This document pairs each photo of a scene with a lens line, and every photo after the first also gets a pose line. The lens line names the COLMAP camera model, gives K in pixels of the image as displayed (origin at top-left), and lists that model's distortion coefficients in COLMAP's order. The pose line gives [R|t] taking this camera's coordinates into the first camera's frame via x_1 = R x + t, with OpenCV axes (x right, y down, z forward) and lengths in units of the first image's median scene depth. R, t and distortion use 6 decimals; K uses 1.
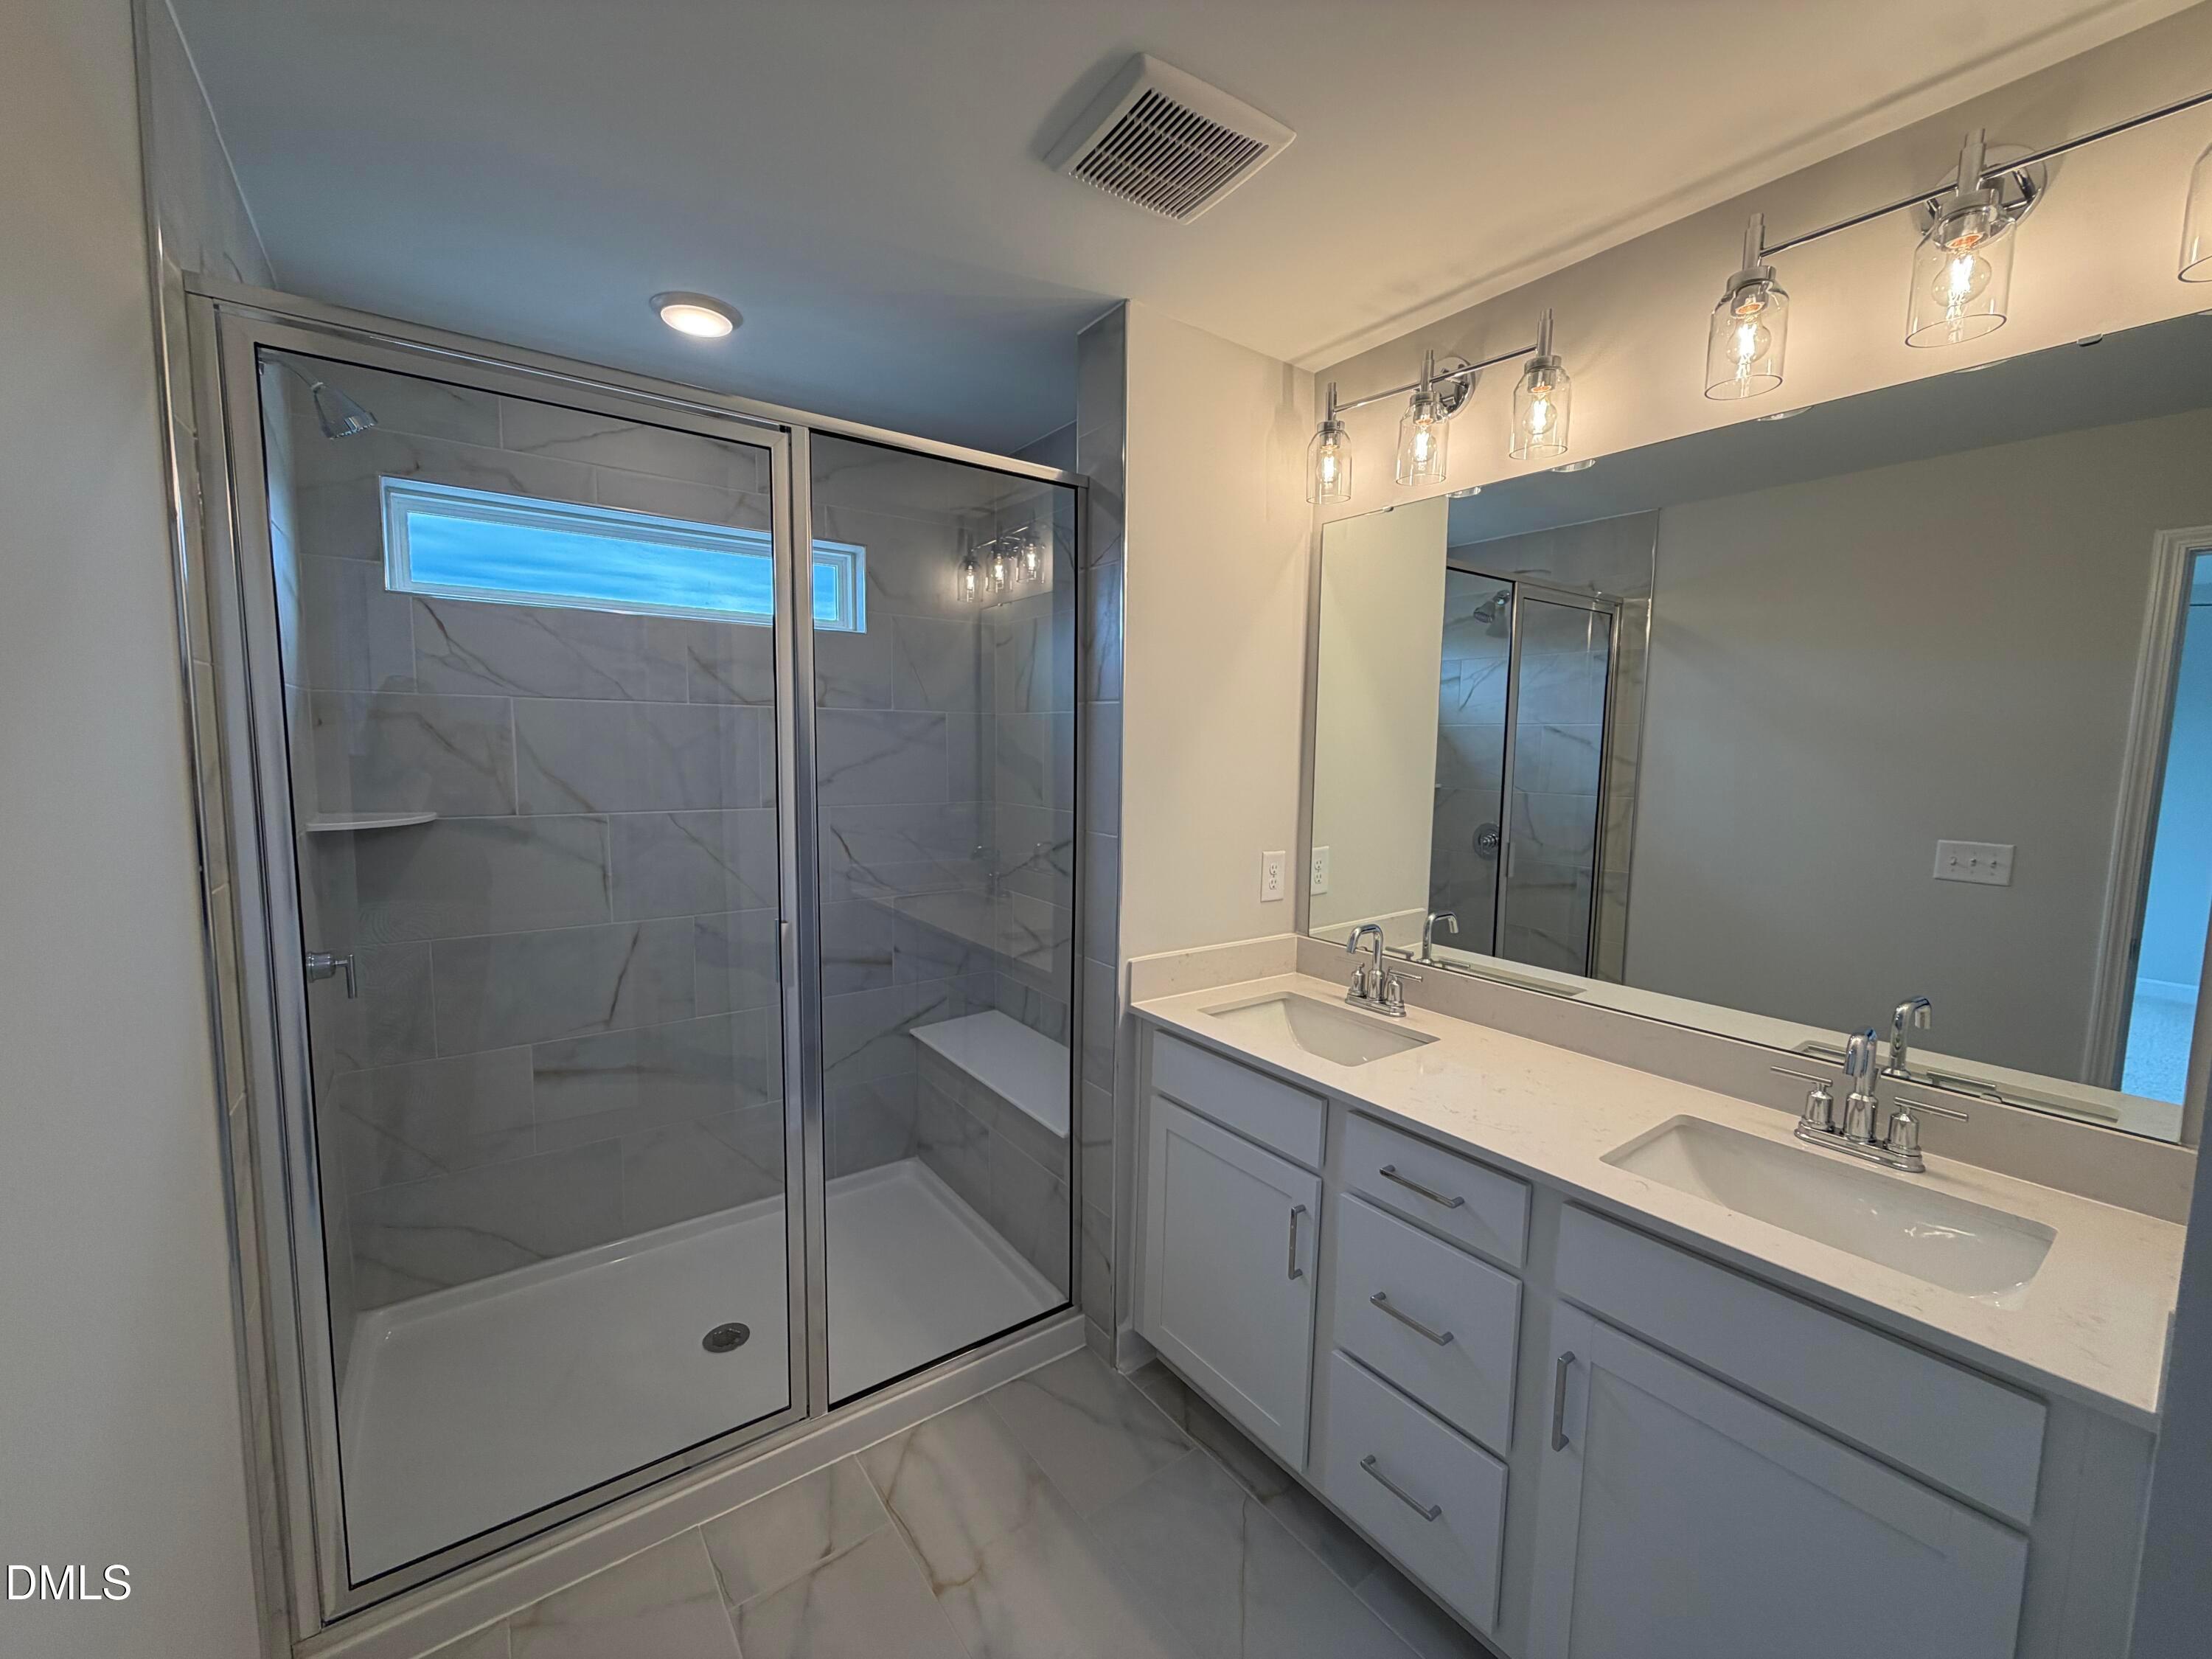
lens RADIAL K [[879.0, 0, 1097.4], [0, 879.0, 828.7], [0, 0, 1]] dist [-0.001084, 0.000492]
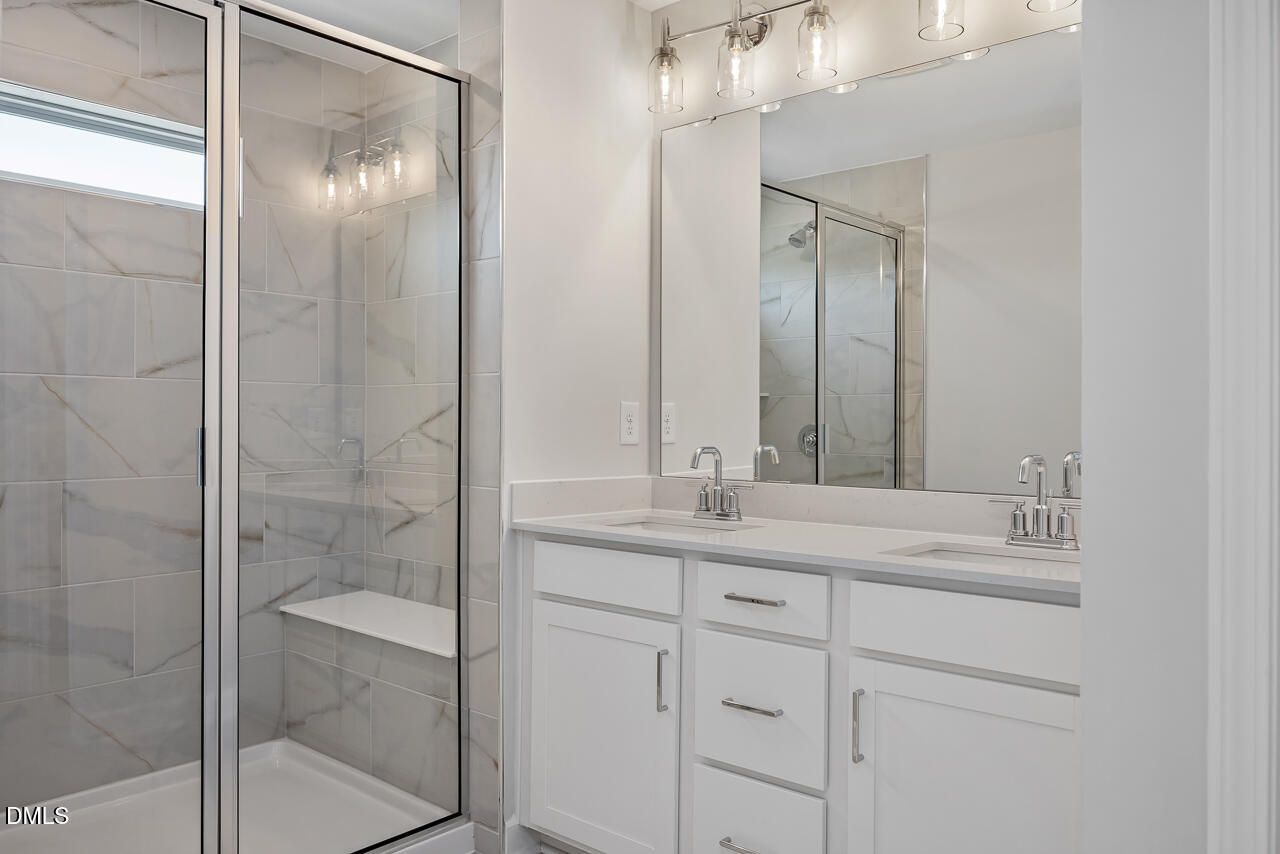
lens RADIAL K [[950.3, 0, 641.8], [0, 950.3, 426.5], [0, 0, 1]] dist [-0.000812, -0.006538]
pose [[0.973720, -0.008990, 0.227572, -0.070000], [0.031119, 0.995101, -0.093837, 0.175568], [-0.225614, 0.098453, 0.969229, -0.218362]]
